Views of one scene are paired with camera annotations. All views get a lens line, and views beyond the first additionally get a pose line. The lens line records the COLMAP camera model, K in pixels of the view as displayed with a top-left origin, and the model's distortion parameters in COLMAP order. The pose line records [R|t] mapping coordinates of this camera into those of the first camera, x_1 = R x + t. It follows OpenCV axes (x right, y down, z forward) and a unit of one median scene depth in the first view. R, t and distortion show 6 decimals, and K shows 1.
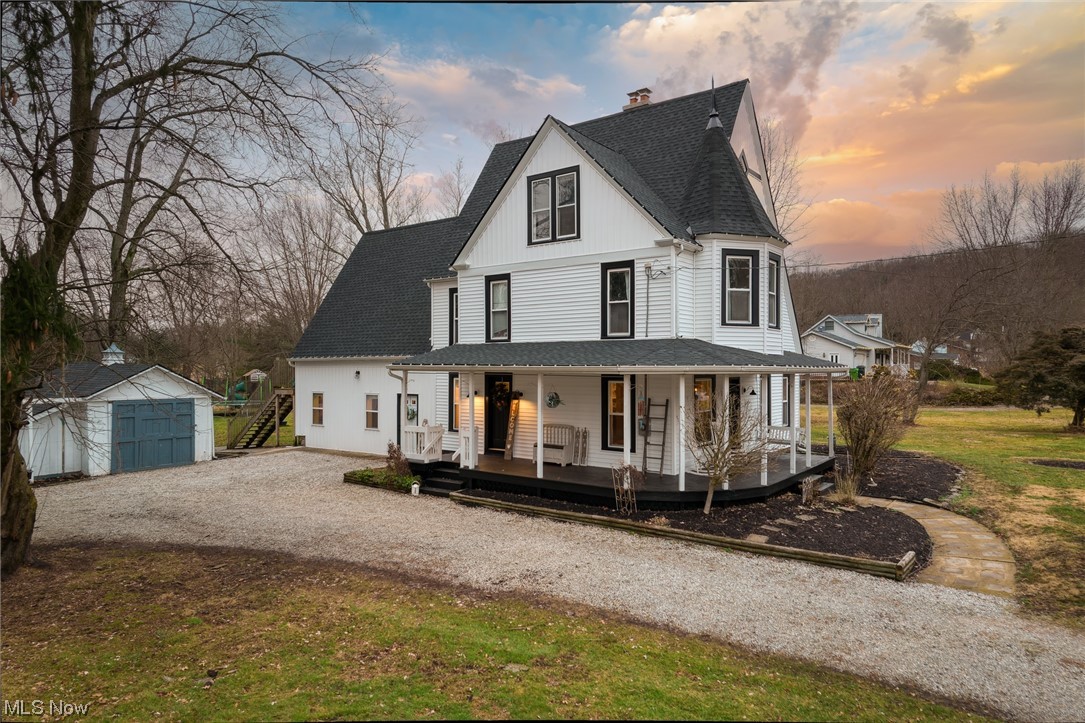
lens RADIAL K [[674.3, 0, 550.0], [0, 674.3, 361.7], [0, 0, 1]] dist [0.004464, 0.006490]
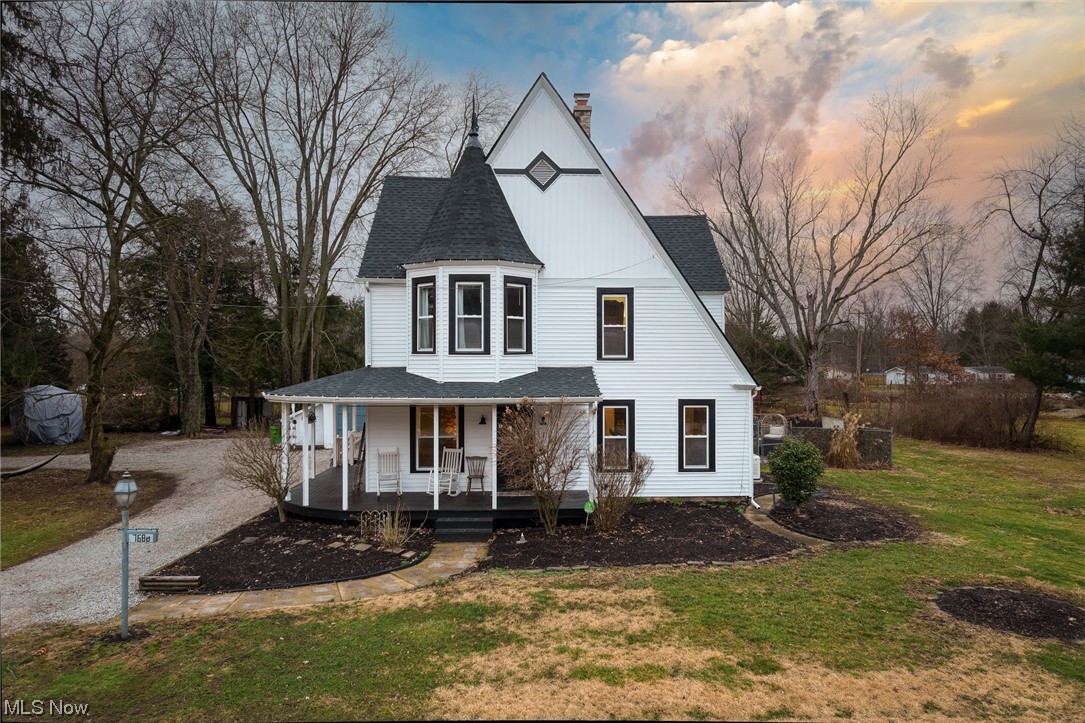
lens RADIAL K [[674.3, 0, 553.8], [0, 674.3, 364.7], [0, 0, 1]] dist [0.004464, 0.006490]
pose [[0.619417, -0.004223, -0.785051, 1.080543], [0.007205, 0.999974, 0.000306, -0.032898], [0.785029, -0.005845, 0.619432, 0.486812]]
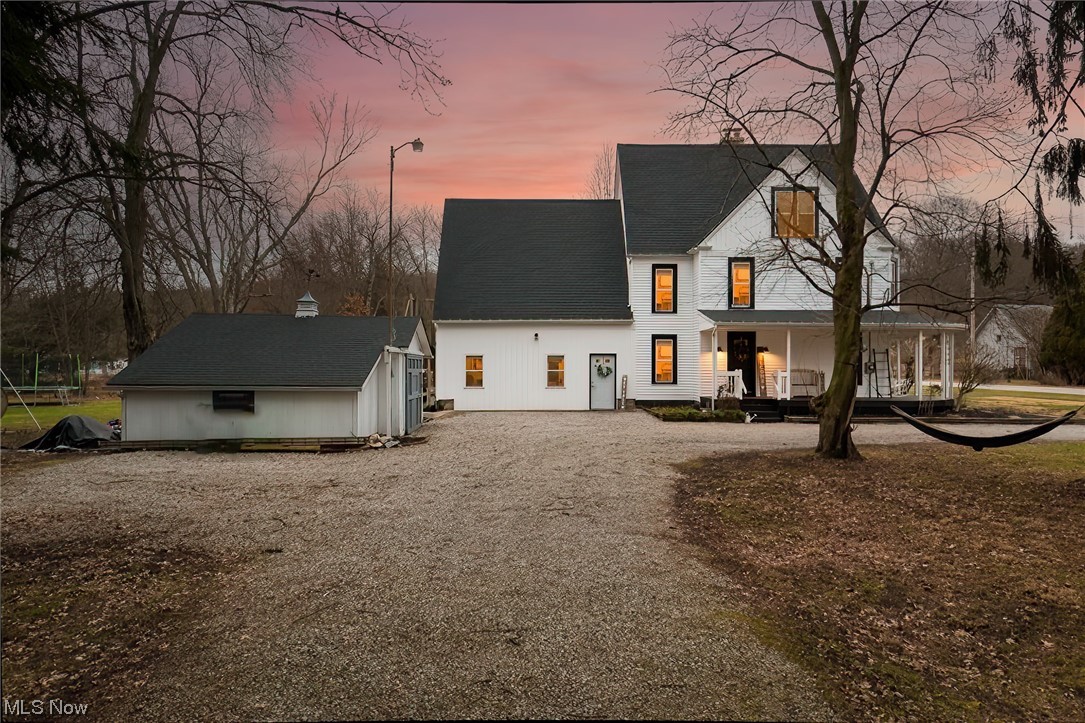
lens RADIAL K [[674.3, 0, 538.2], [0, 674.3, 366.5], [0, 0, 1]] dist [0.004464, 0.006490]
pose [[0.800215, 0.003905, 0.599700, -1.235731], [-0.006953, 0.999972, 0.002767, 0.085056], [-0.599672, -0.006384, 0.800220, 0.207647]]
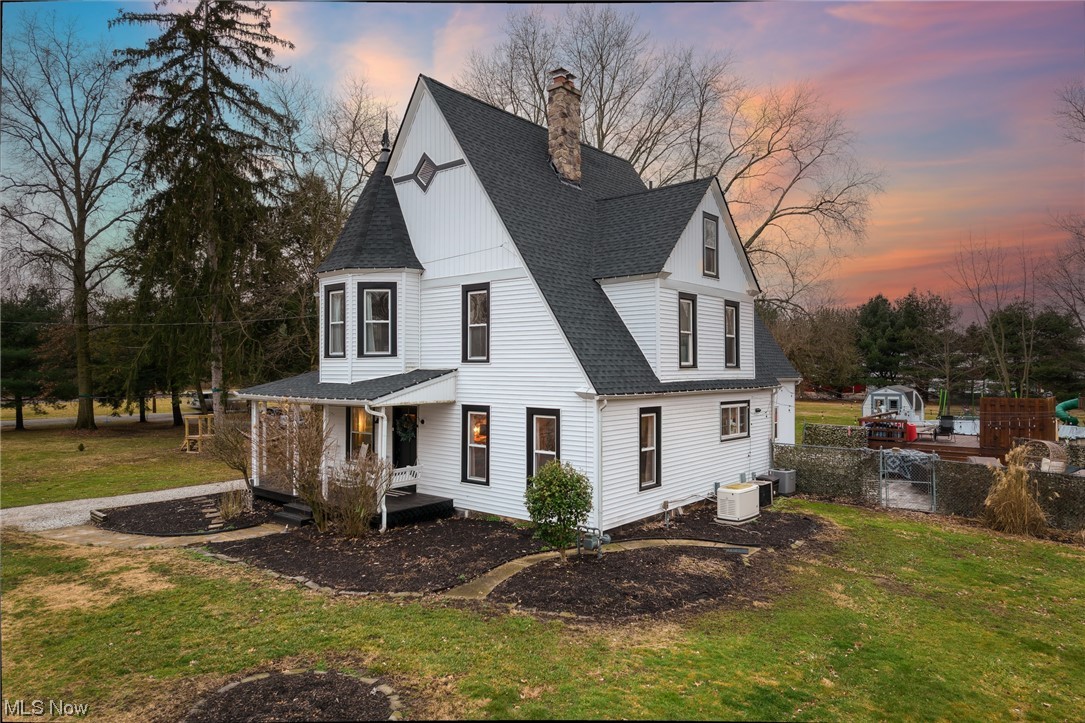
lens RADIAL K [[674.3, 0, 547.0], [0, 674.3, 364.5], [0, 0, 1]] dist [0.004464, 0.006490]
pose [[-0.053457, -0.008197, -0.998537, 1.262360], [0.005270, 0.999950, -0.008491, -0.027348], [0.998556, -0.005716, -0.053411, 1.304578]]
